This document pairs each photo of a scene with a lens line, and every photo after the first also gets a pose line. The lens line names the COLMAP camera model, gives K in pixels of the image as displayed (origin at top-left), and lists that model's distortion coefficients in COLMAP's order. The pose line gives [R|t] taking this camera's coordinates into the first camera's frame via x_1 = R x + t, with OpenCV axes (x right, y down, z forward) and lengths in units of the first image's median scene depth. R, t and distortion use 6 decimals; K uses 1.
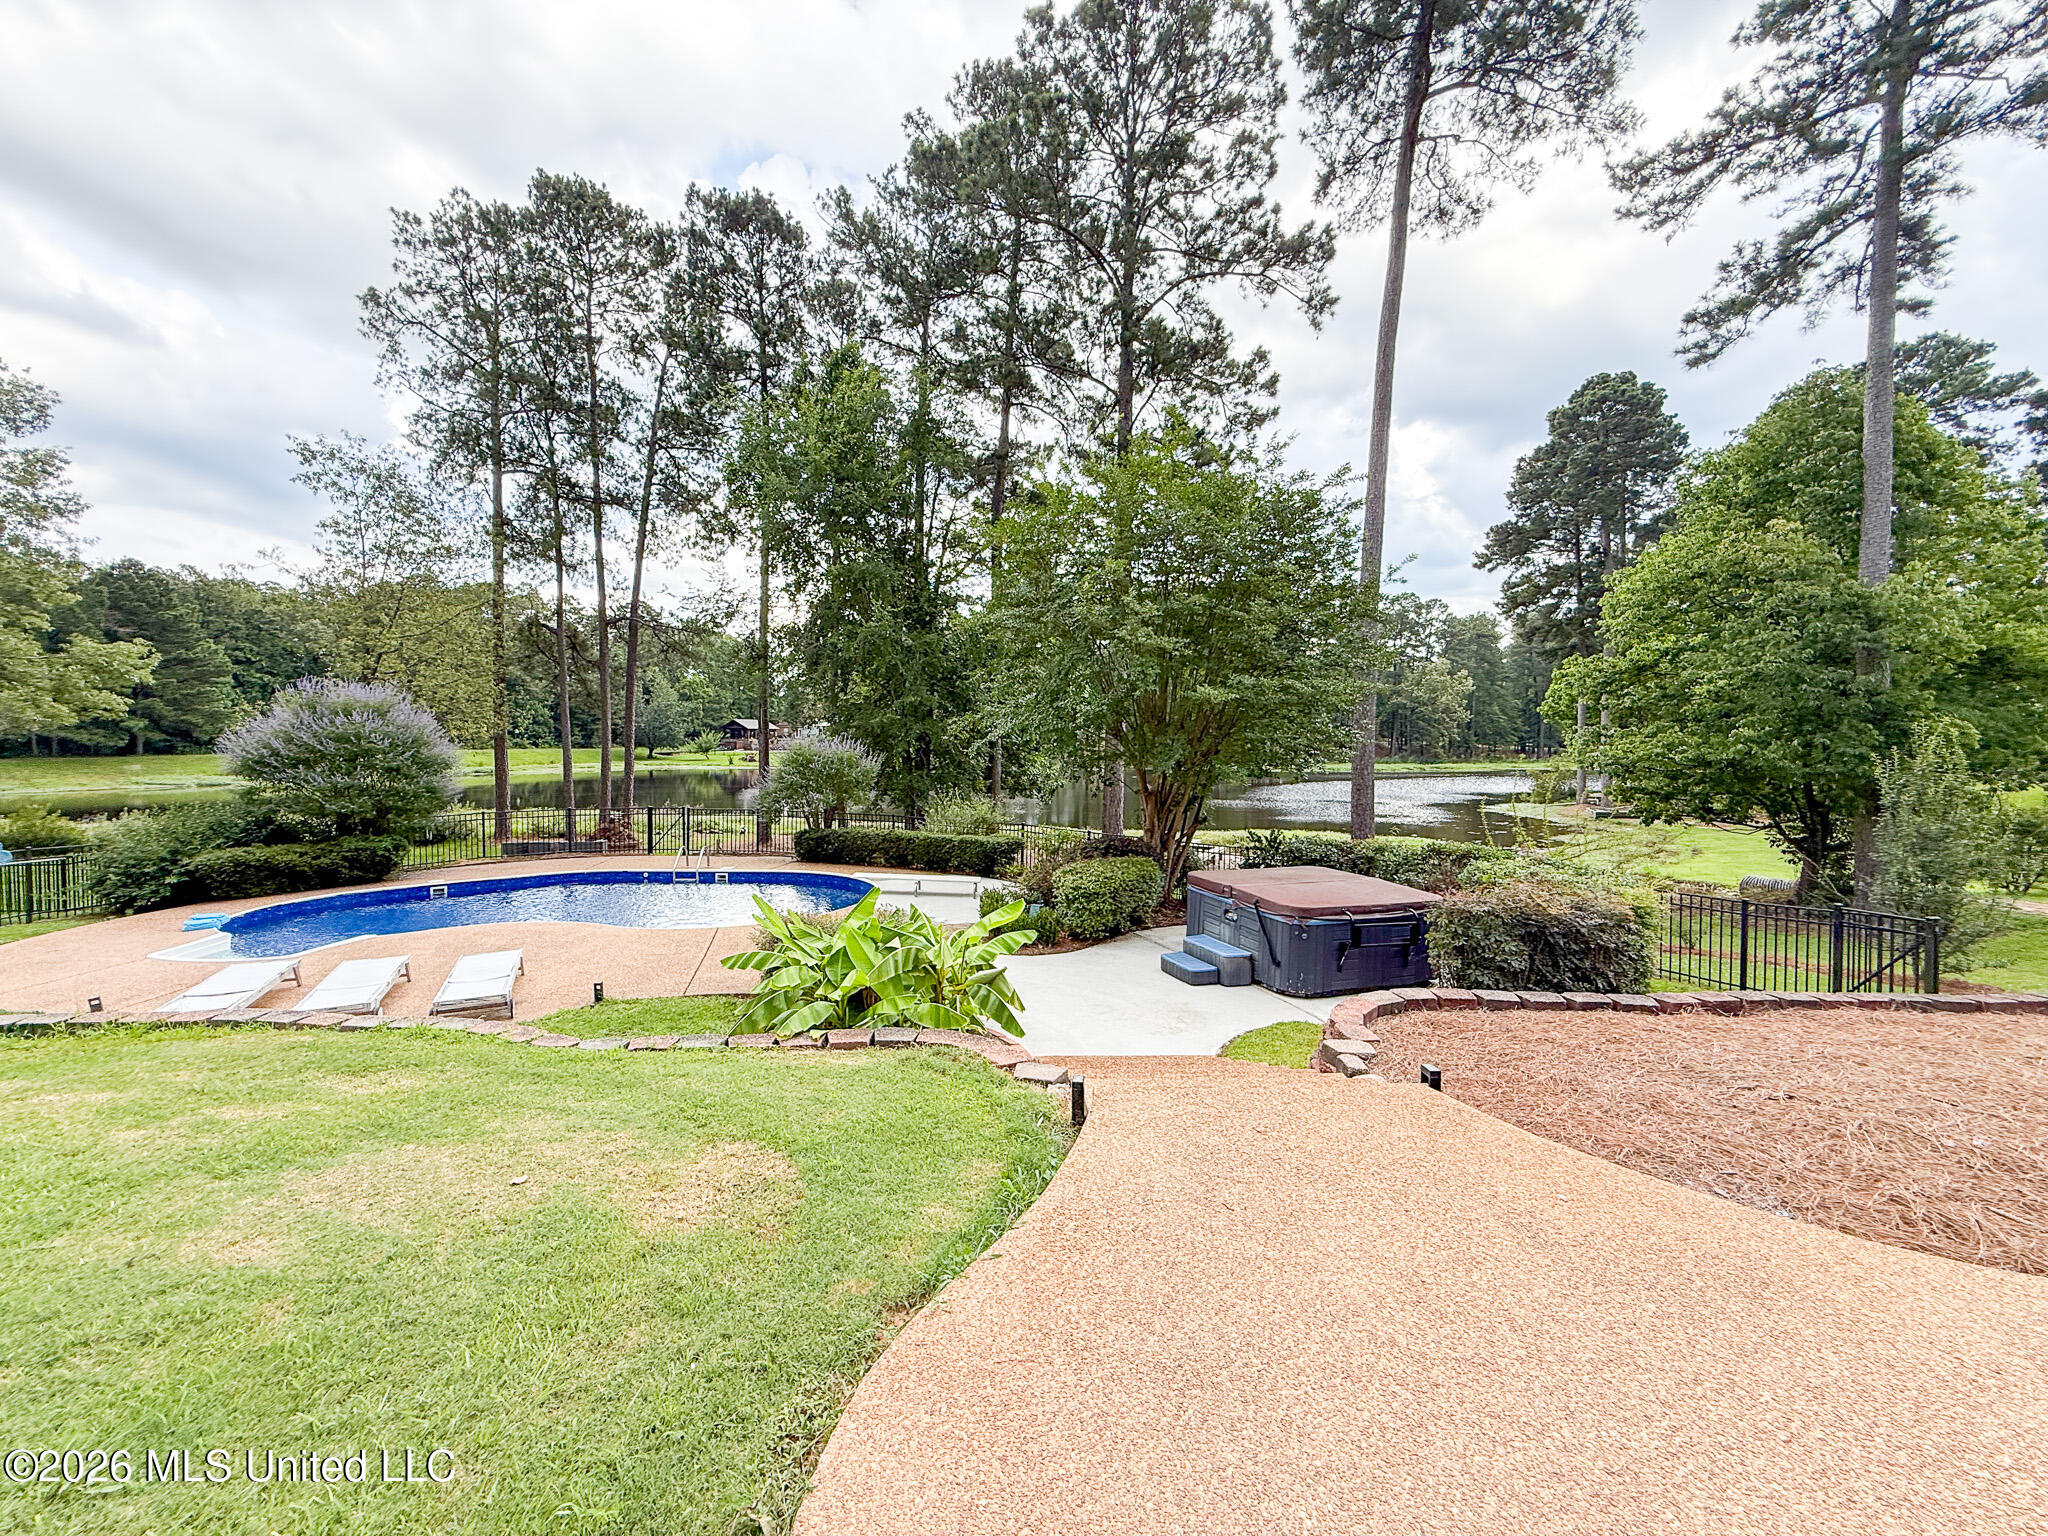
lens RADIAL K [[818.1, 0, 1022.5], [0, 818.1, 756.7], [0, 0, 1]] dist [-0.011411, 0.006438]
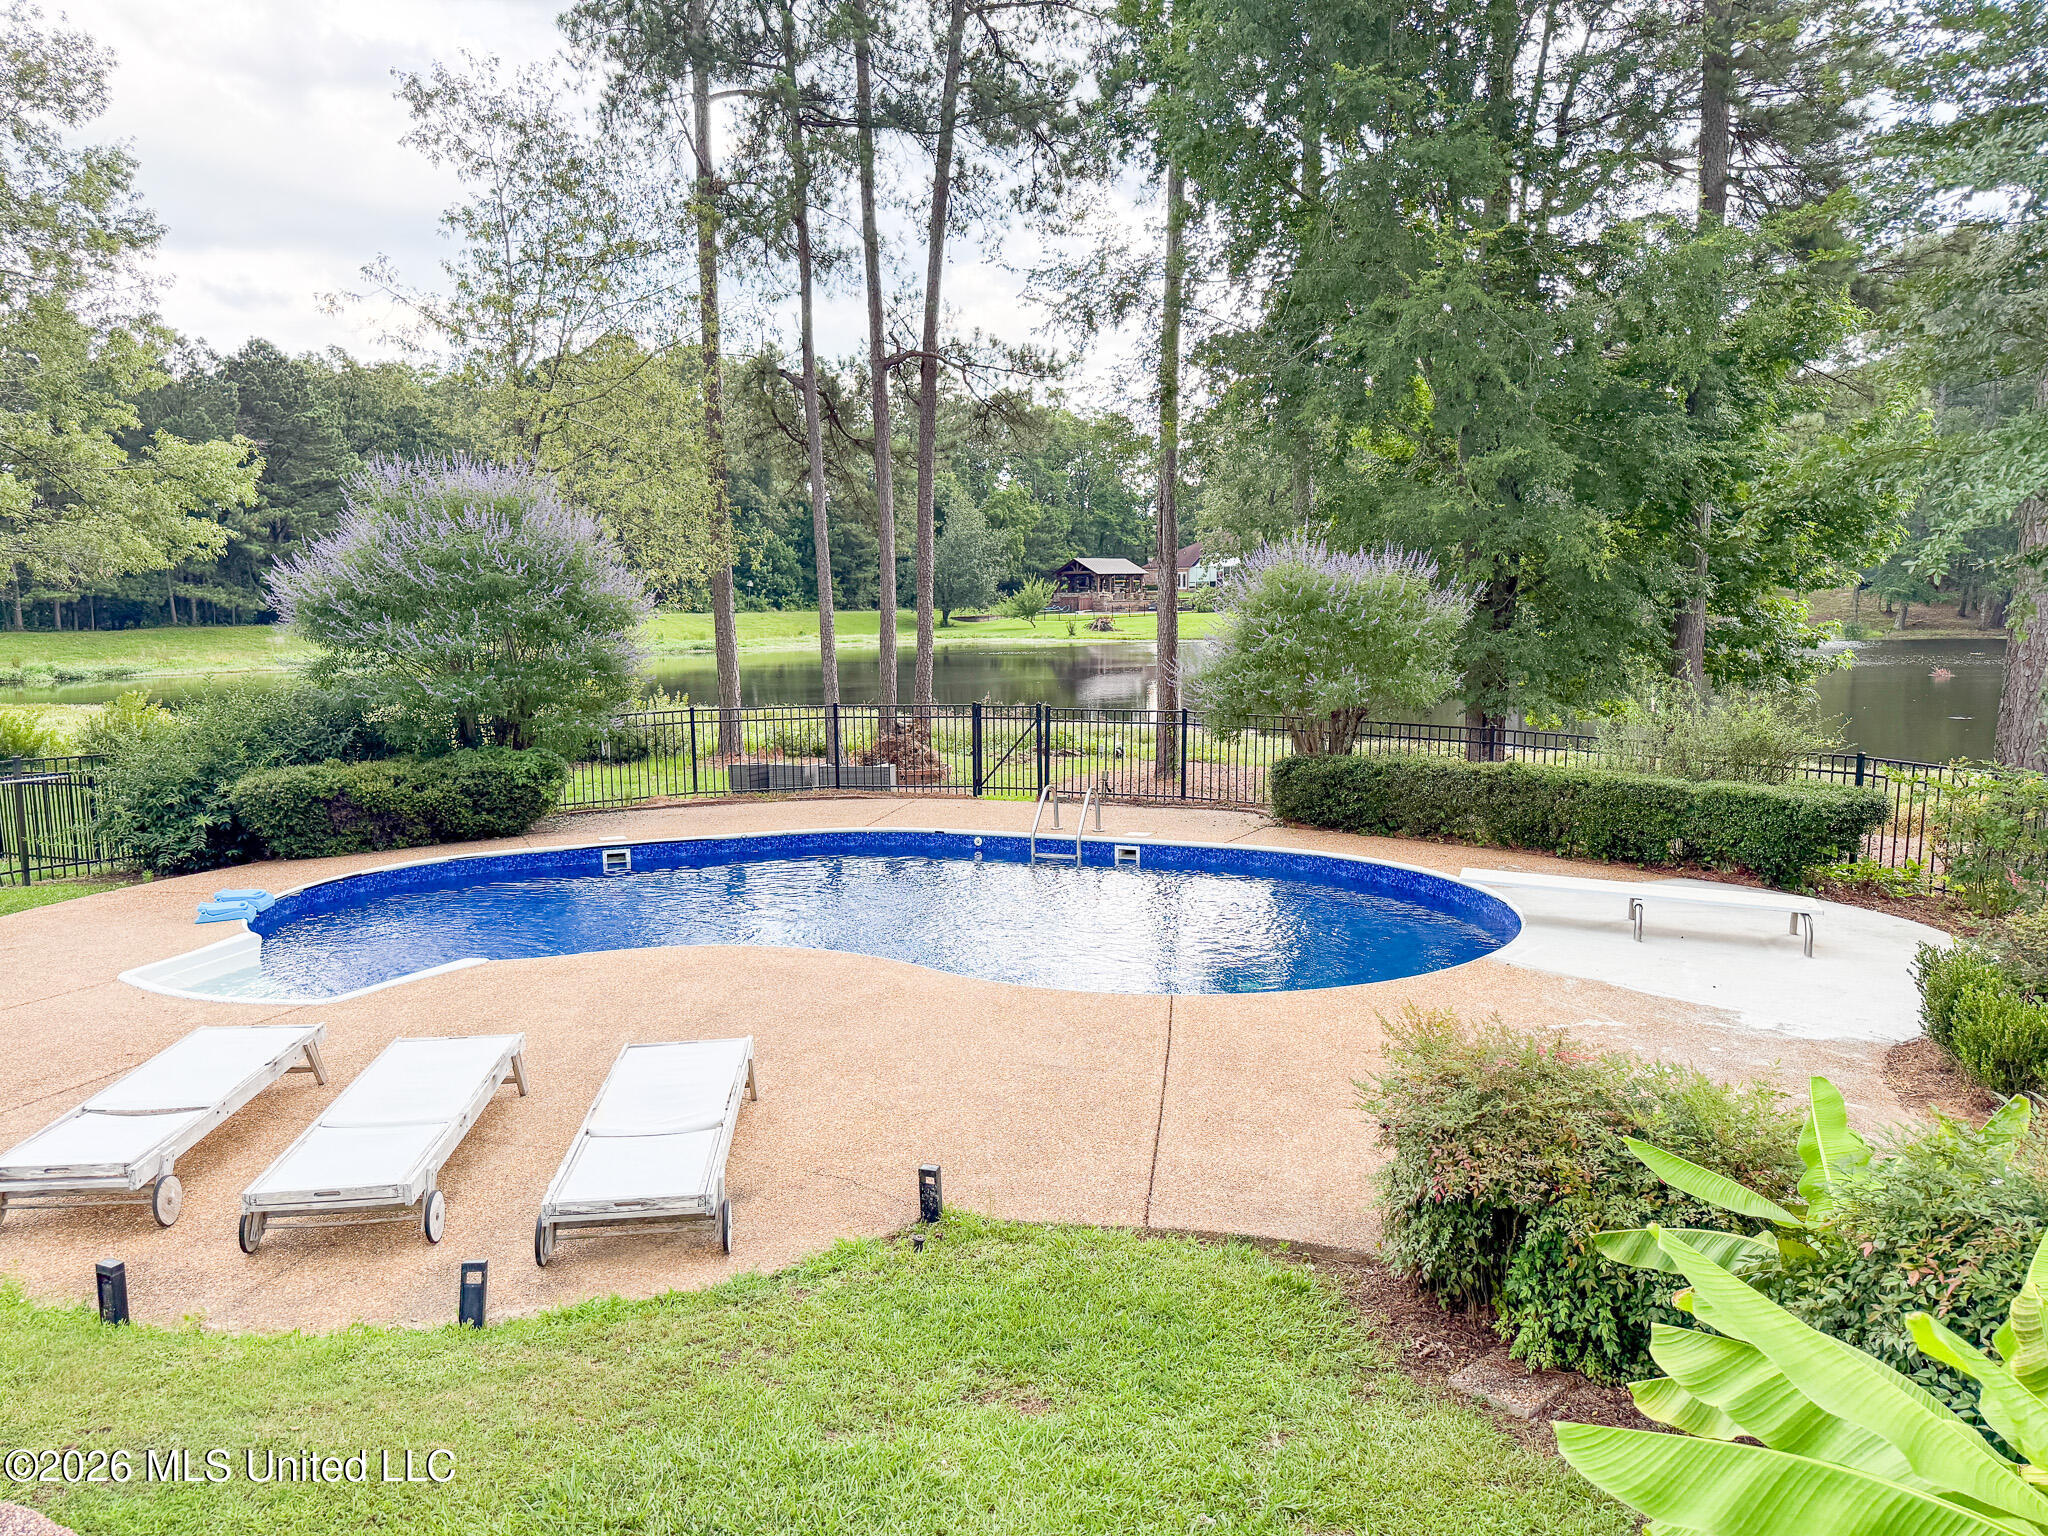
lens RADIAL K [[1443.0, 0, 1024.0], [0, 1443.0, 768.0], [0, 0, 1]] dist [0.015843, -0.001285]
pose [[0.932157, 0.028112, -0.360960, -0.079084], [0.008014, 0.995135, 0.098197, 0.010801], [0.361965, -0.094428, 0.927397, 0.135554]]
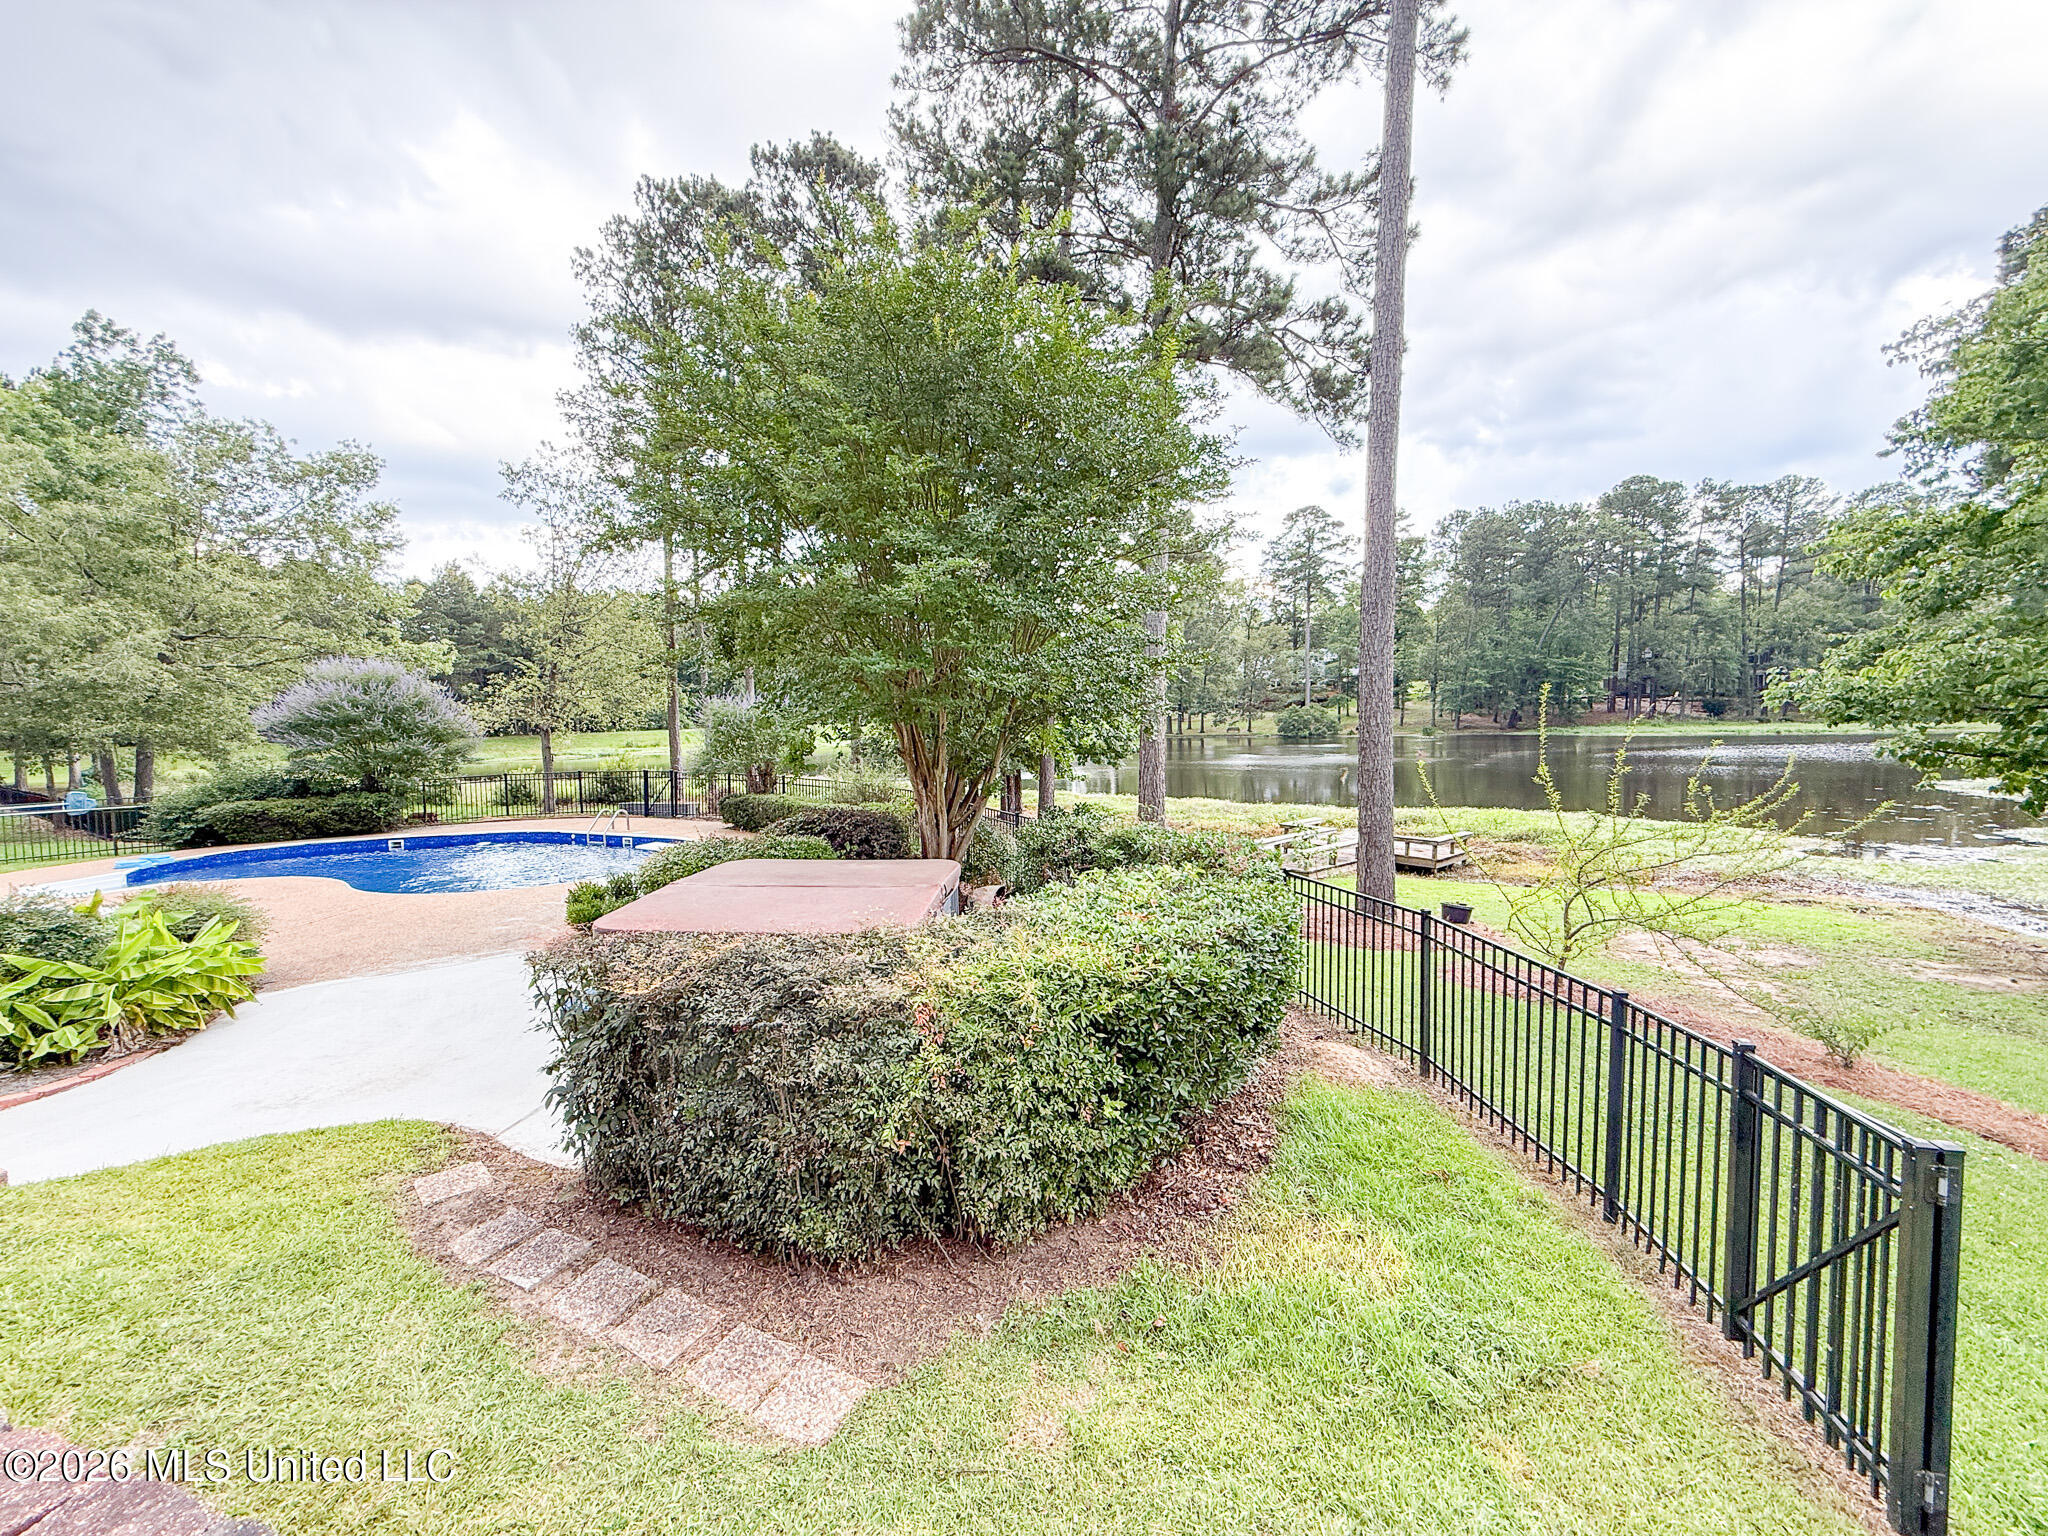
lens RADIAL K [[812.2, 0, 1022.0], [0, 812.2, 764.2], [0, 0, 1]] dist [0.002362, -0.000039]
pose [[0.918881, 0.001947, -0.394530, 0.274583], [0.016133, 0.998966, 0.042506, 0.012682], [0.394205, -0.045423, 0.917899, 0.177363]]
